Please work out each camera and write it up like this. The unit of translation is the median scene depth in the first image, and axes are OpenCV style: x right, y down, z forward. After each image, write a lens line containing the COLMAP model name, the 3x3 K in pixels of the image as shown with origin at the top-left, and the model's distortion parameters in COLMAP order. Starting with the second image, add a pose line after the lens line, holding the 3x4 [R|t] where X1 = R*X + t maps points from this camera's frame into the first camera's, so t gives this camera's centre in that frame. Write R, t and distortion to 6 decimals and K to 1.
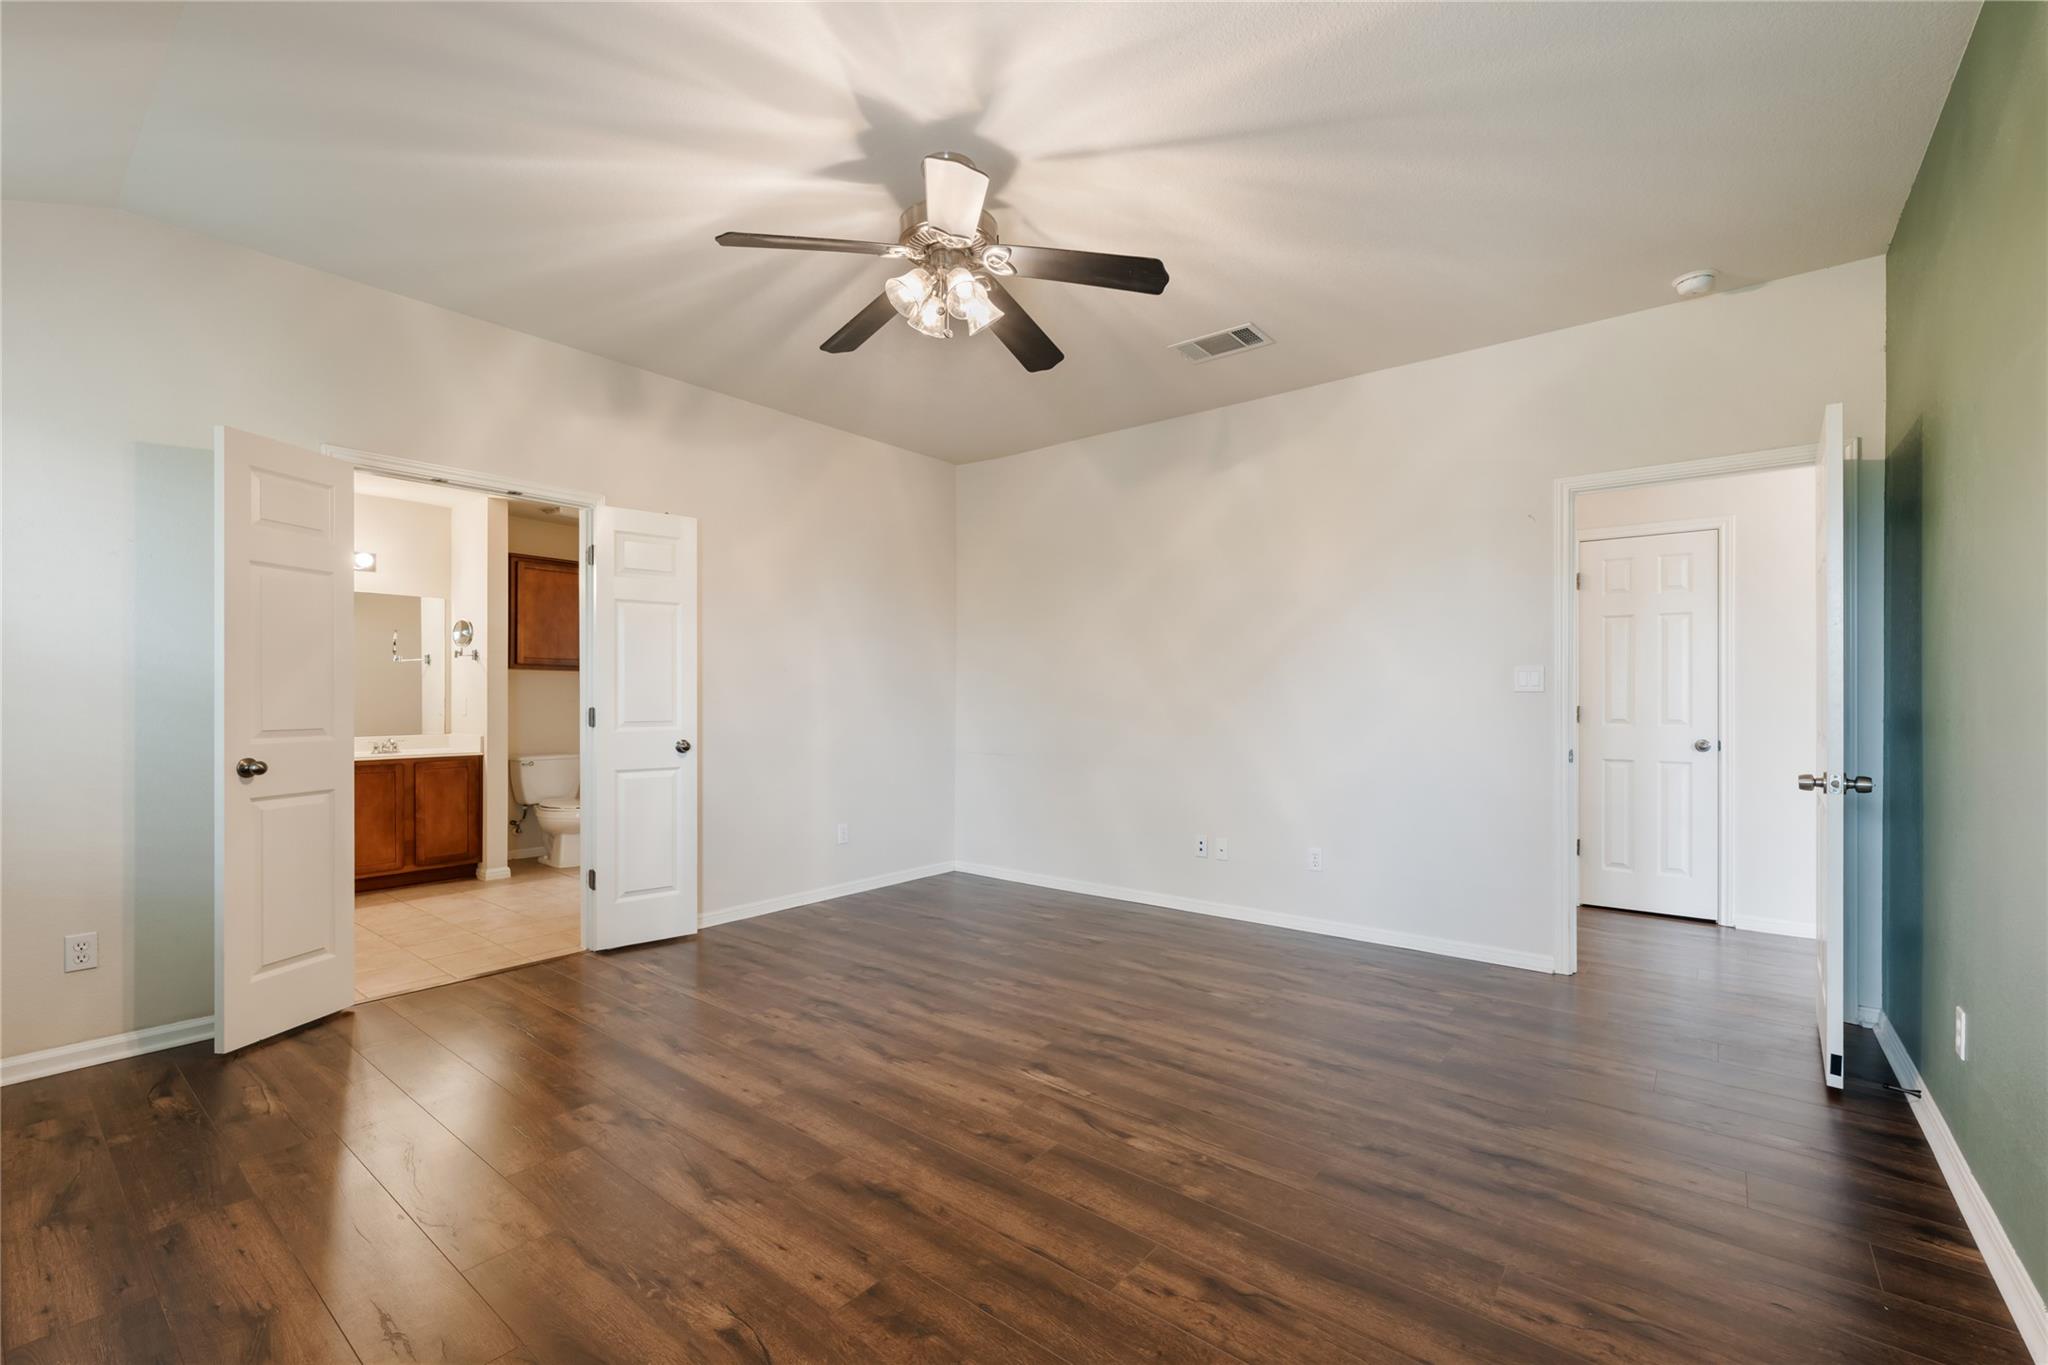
lens RADIAL K [[842.2, 0, 1026.1], [0, 842.2, 687.4], [0, 0, 1]] dist [0.000338, -0.000842]
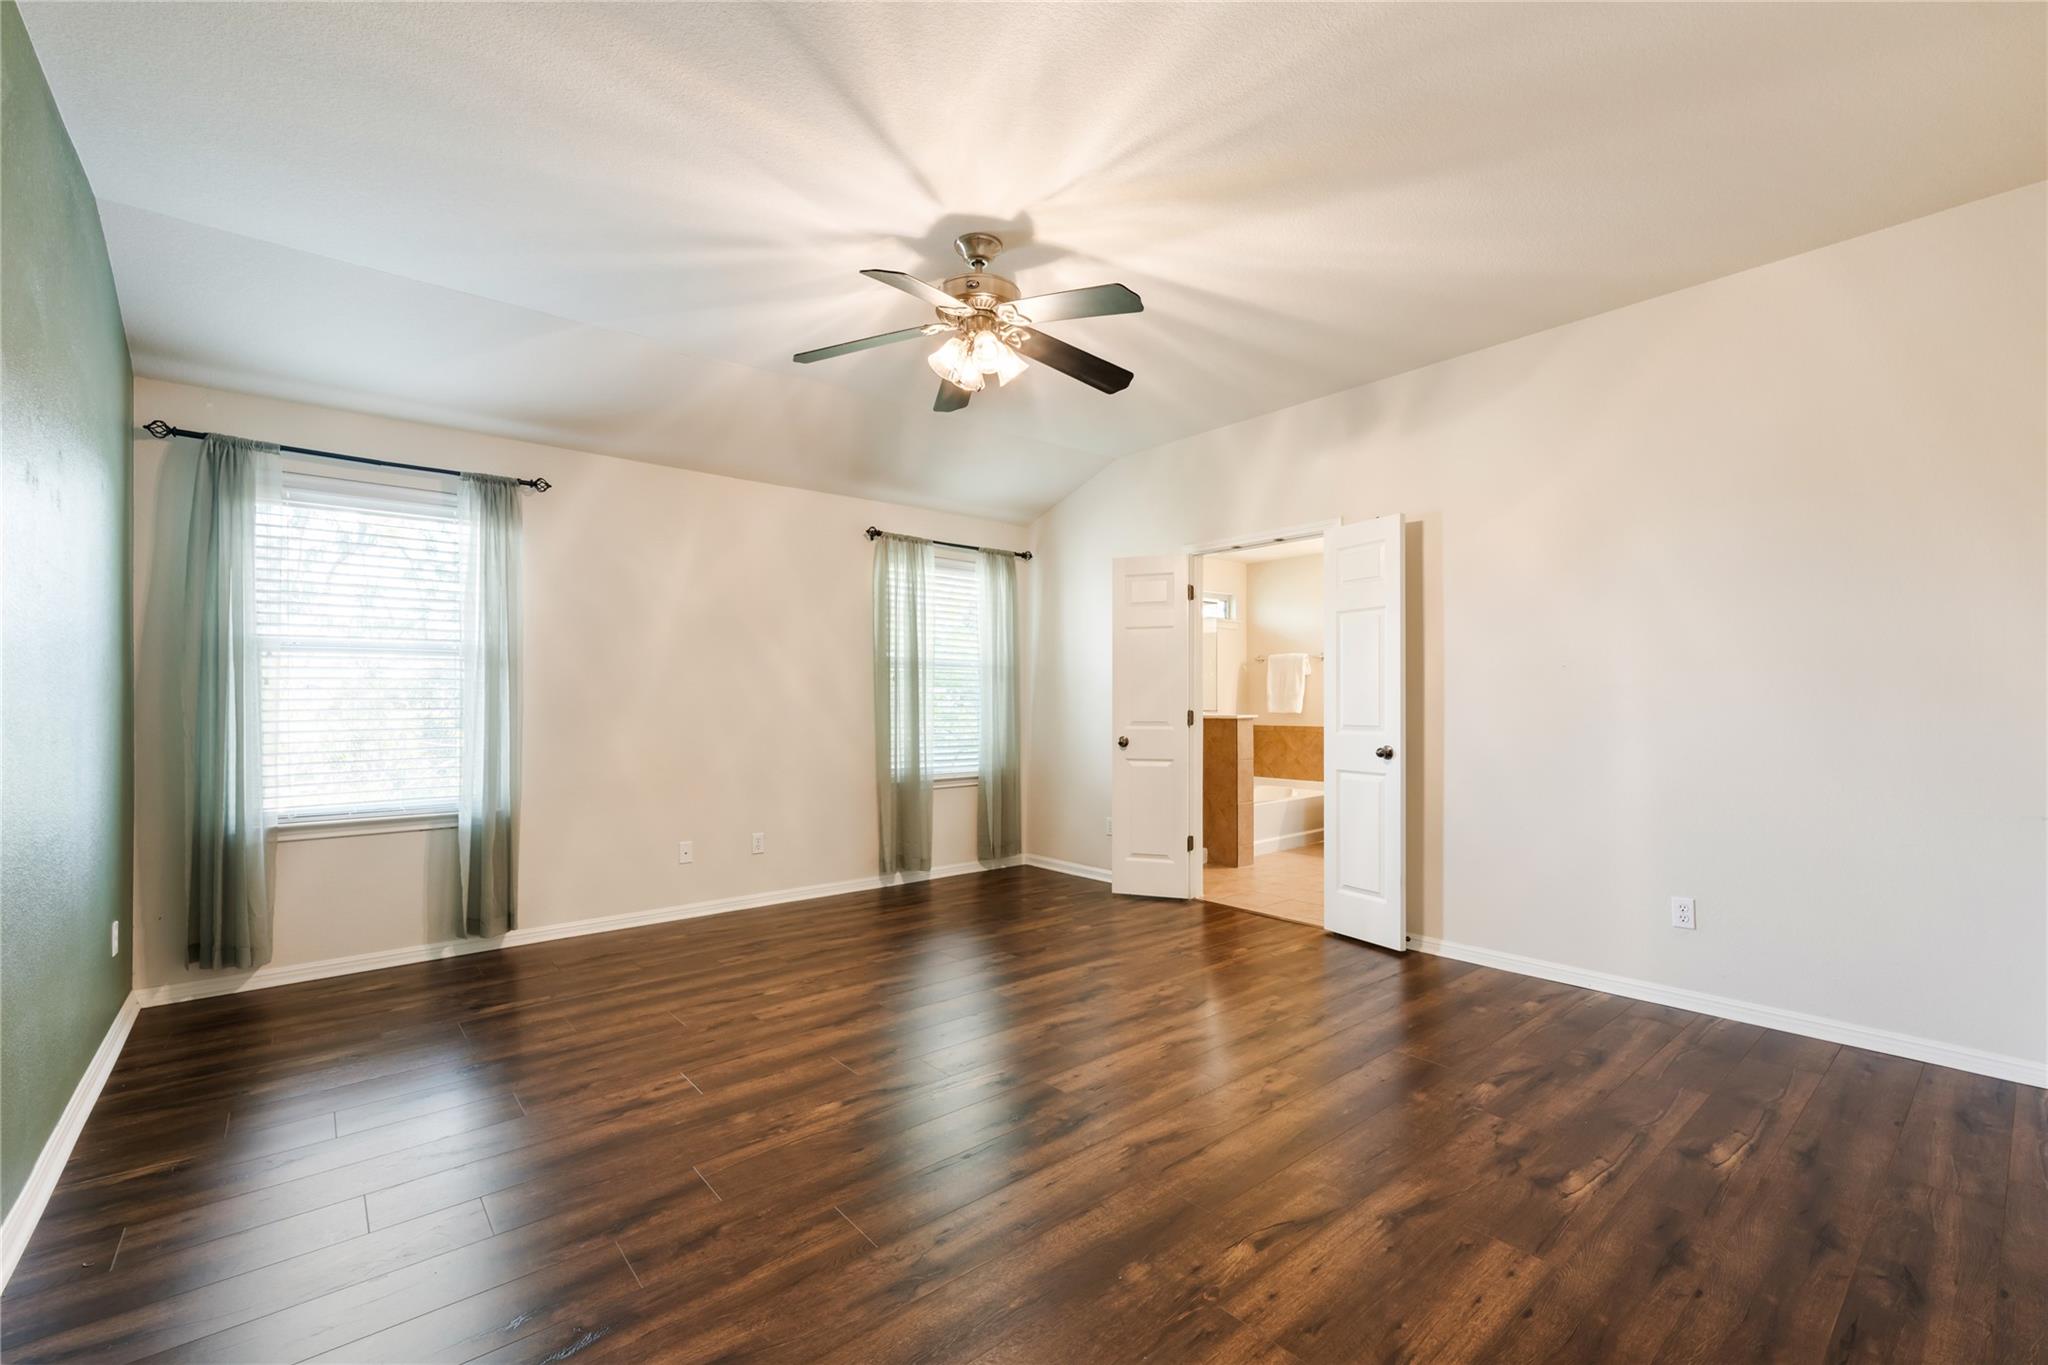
lens RADIAL K [[842.2, 0, 1031.9], [0, 842.2, 691.5], [0, 0, 1]] dist [0.000338, -0.000842]
pose [[-0.168332, -0.014497, -0.985624, 0.889642], [0.013970, 0.999756, -0.017091, 0.015057], [0.985631, -0.016647, -0.168088, 1.091875]]
